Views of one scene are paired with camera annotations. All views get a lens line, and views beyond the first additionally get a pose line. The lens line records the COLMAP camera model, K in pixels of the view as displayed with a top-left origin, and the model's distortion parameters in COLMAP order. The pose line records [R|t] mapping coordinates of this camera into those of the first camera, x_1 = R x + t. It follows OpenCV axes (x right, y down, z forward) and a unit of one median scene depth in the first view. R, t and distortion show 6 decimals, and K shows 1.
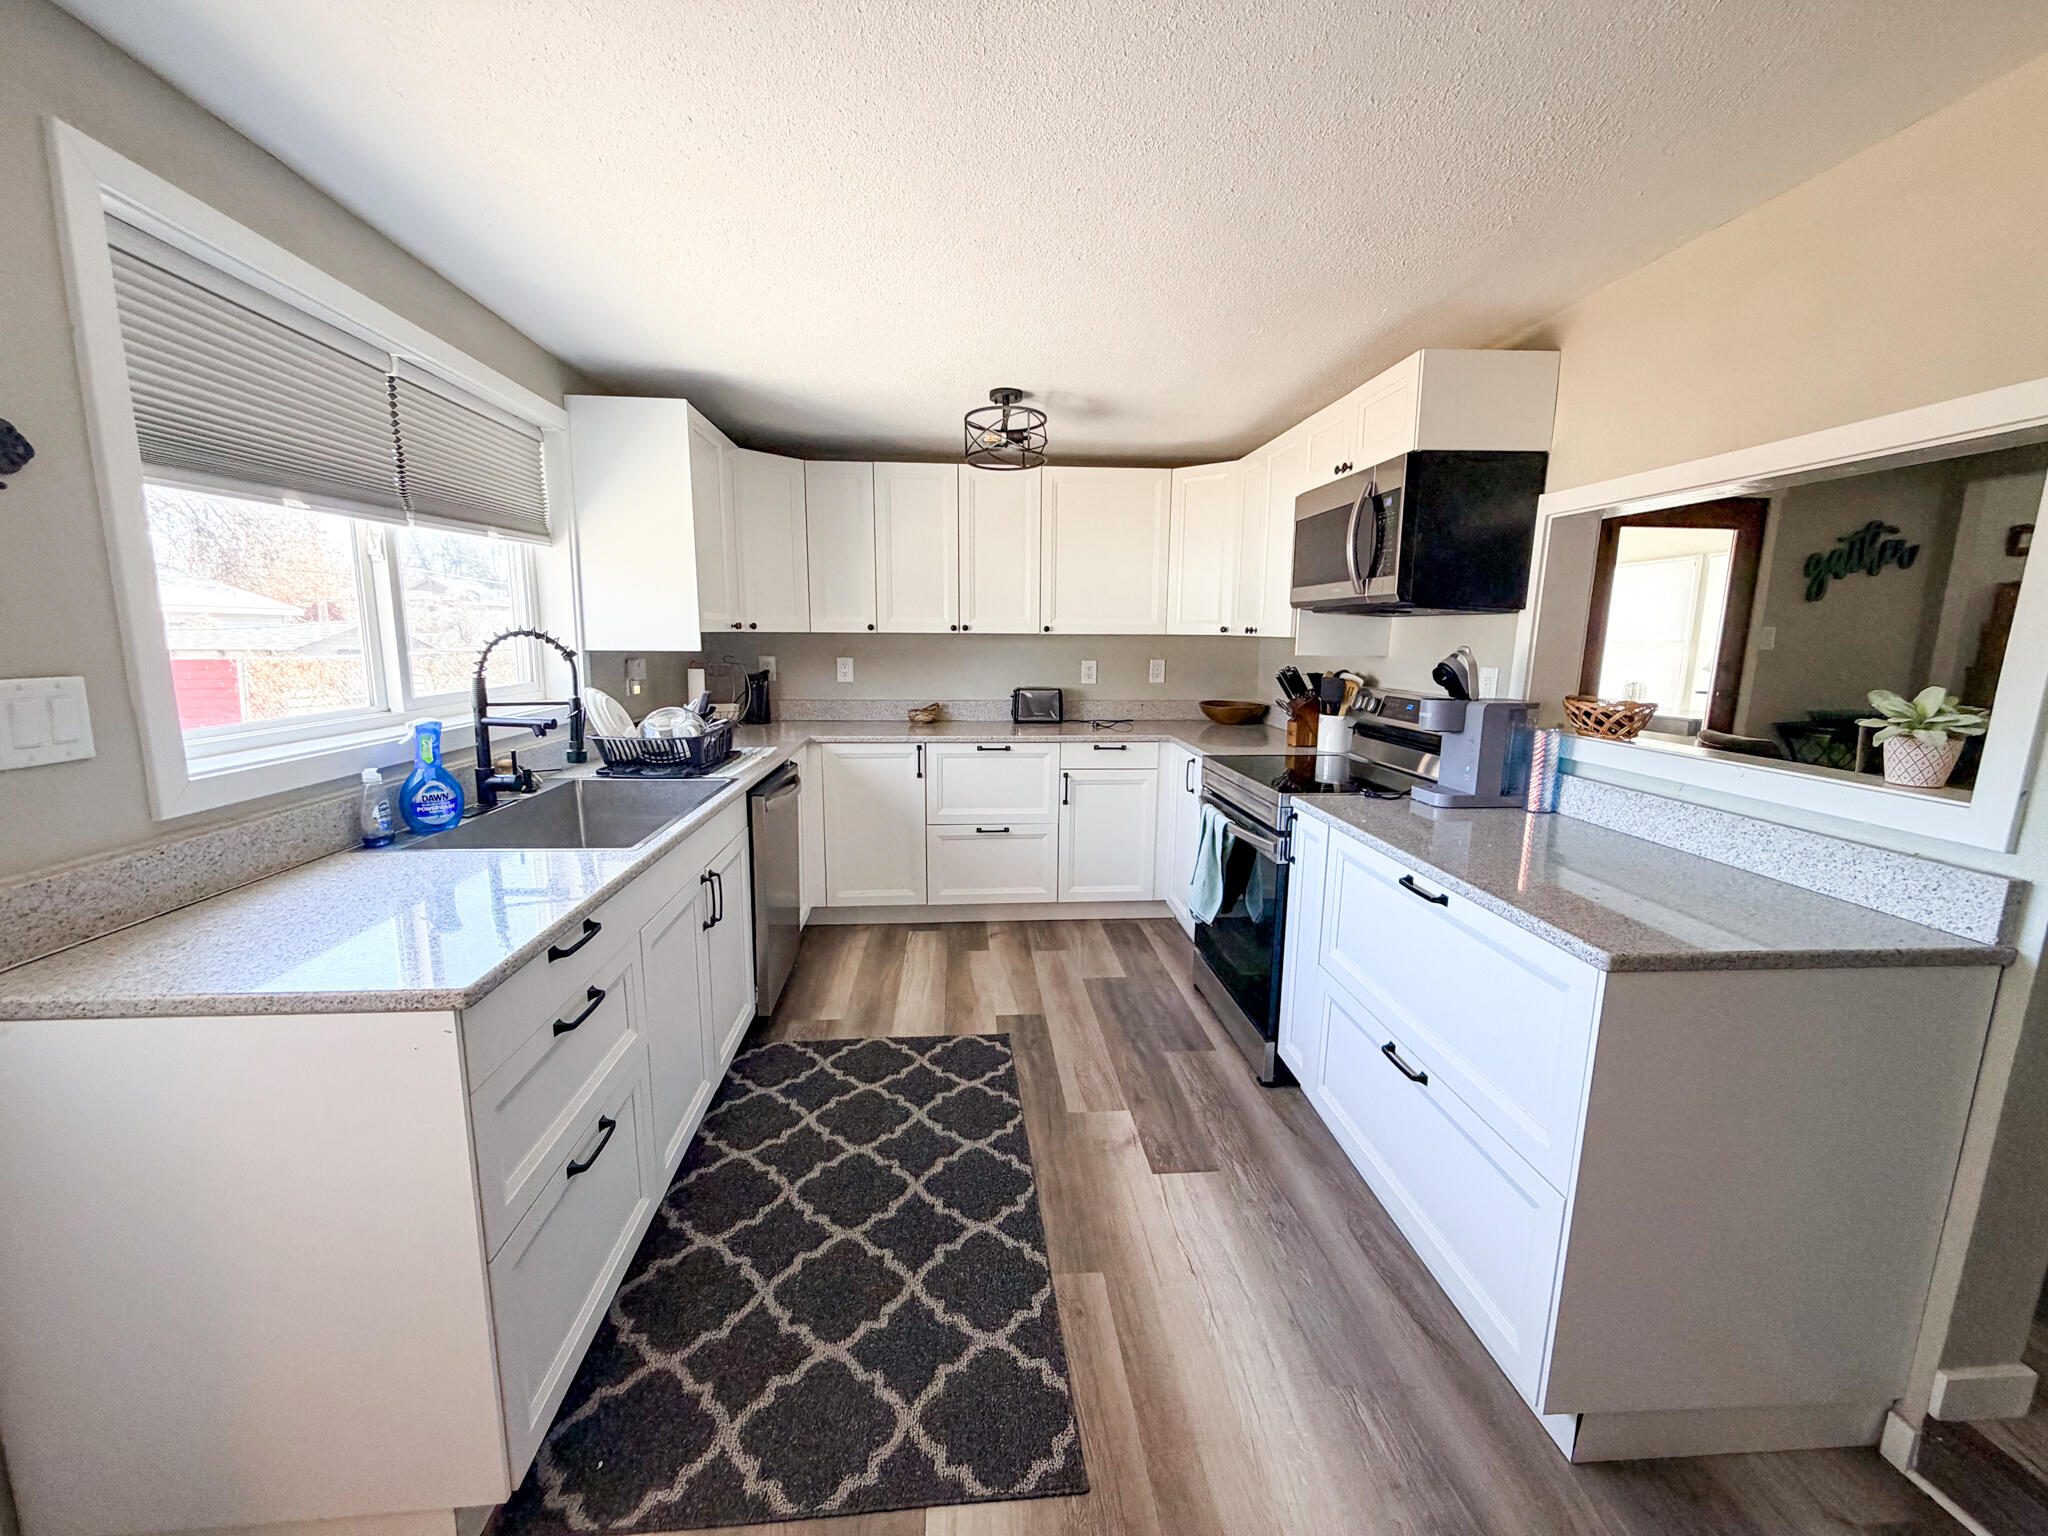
lens RADIAL K [[813.7, 0, 1020.5], [0, 813.7, 770.9], [0, 0, 1]] dist [0.000219, 0.000279]
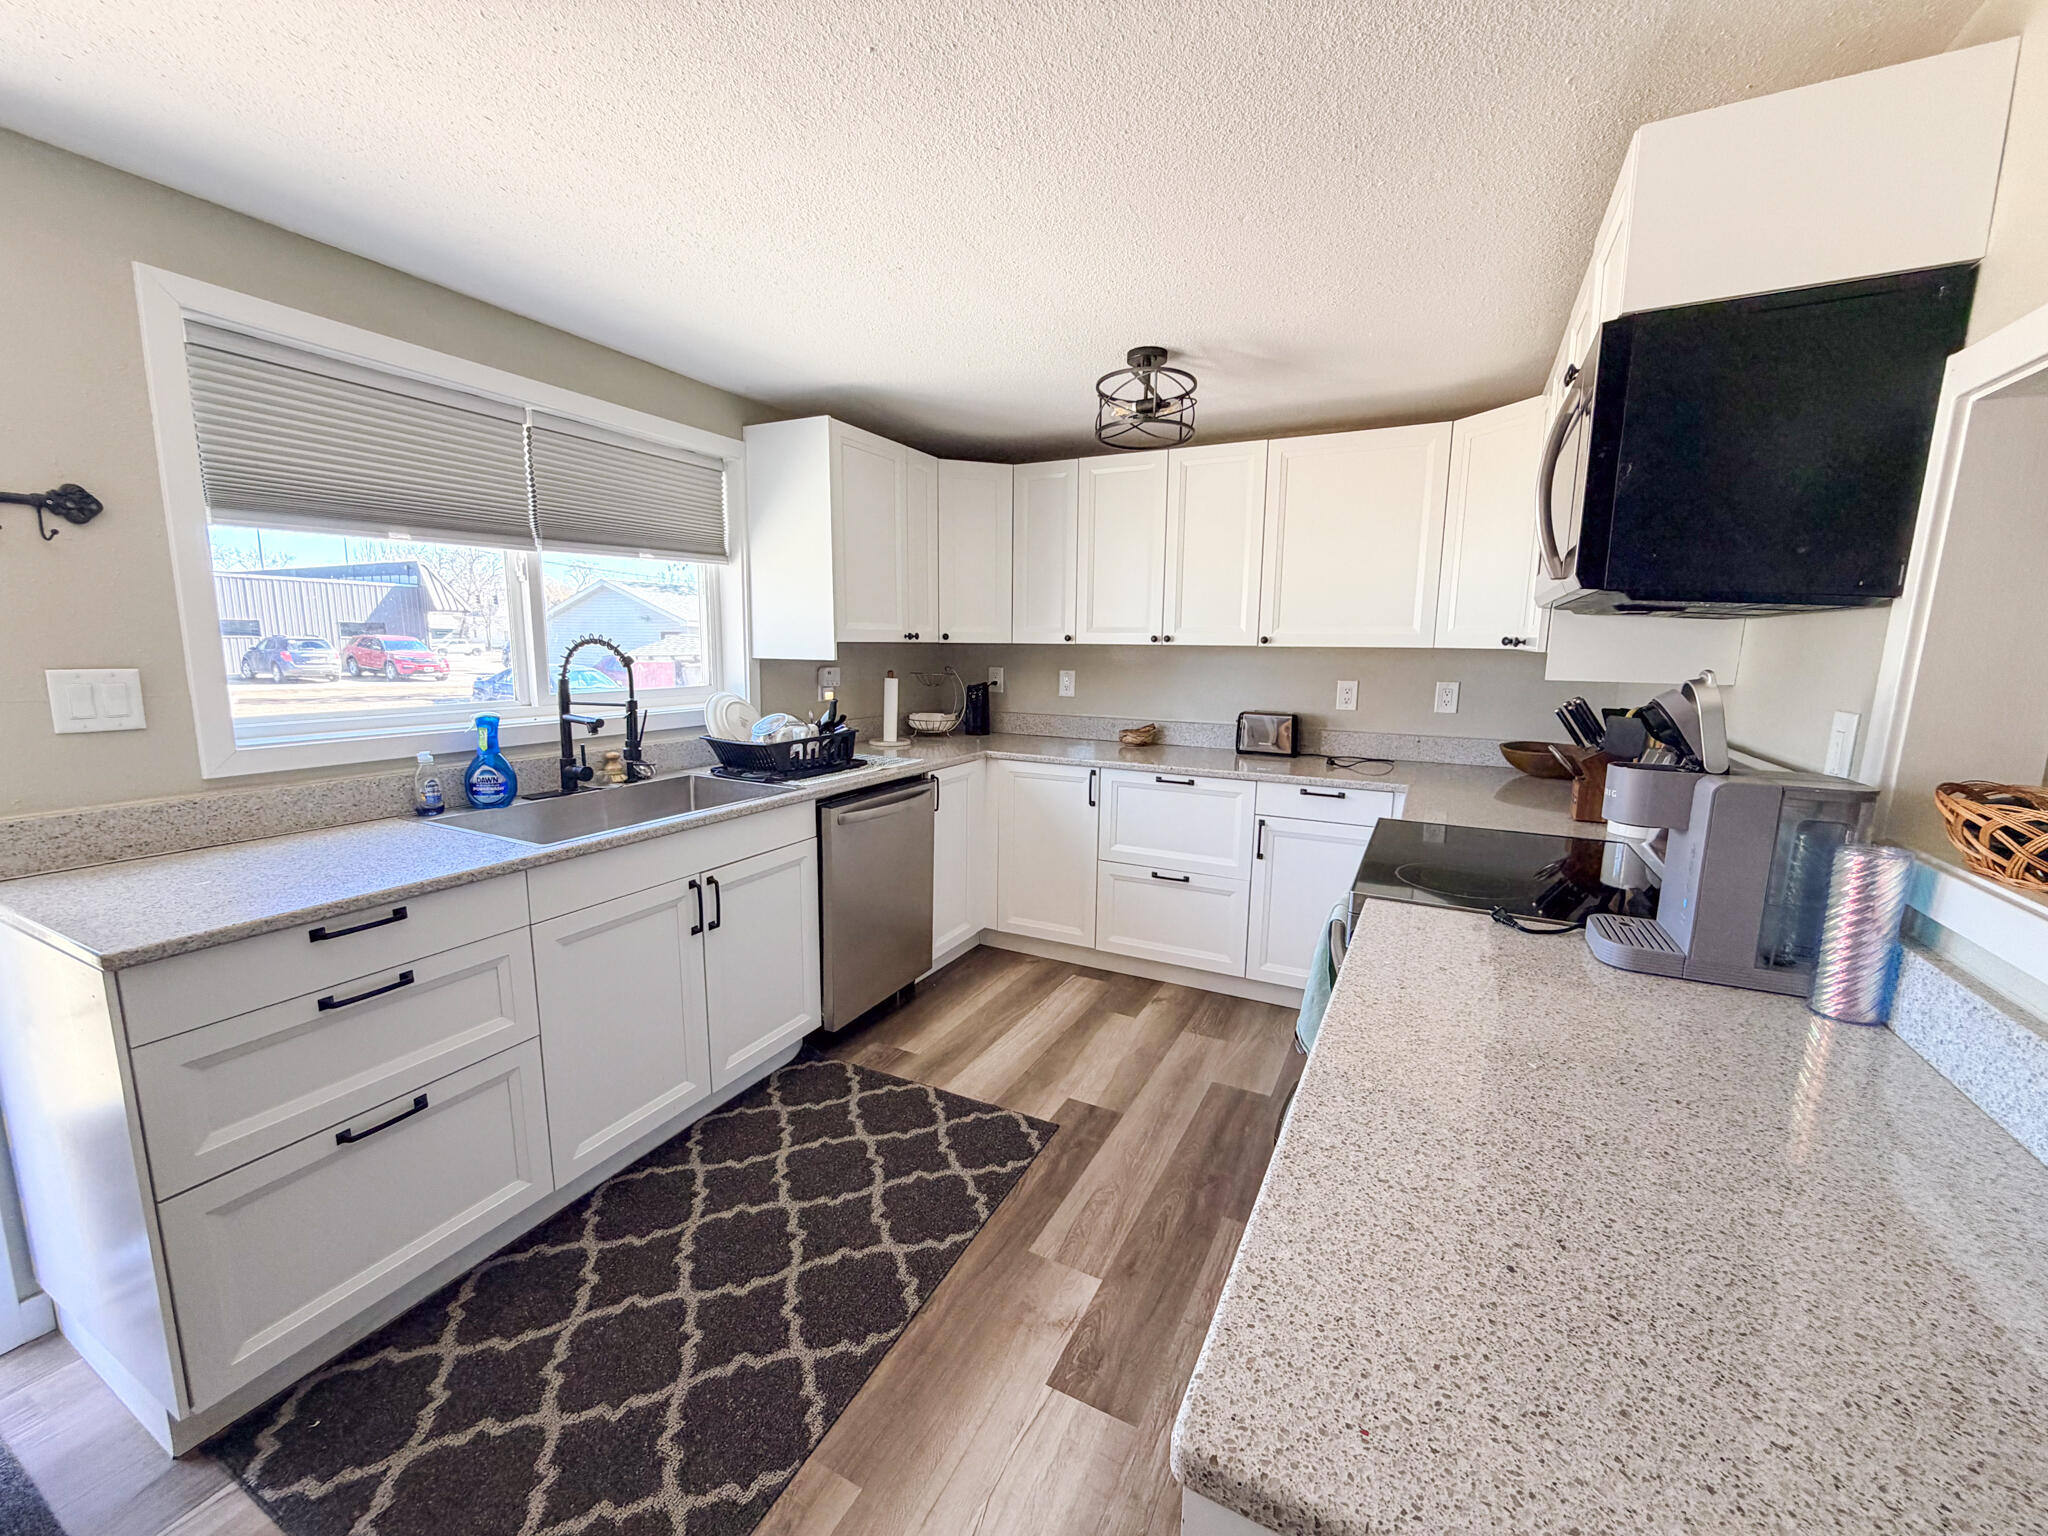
lens RADIAL K [[813.7, 0, 1020.8], [0, 813.7, 769.7], [0, 0, 1]] dist [0.000219, 0.000279]
pose [[0.851331, 0.083941, -0.517870, 0.426731], [-0.093463, 0.995593, 0.007730, -0.049417], [0.516237, 0.041821, 0.855424, 0.309587]]
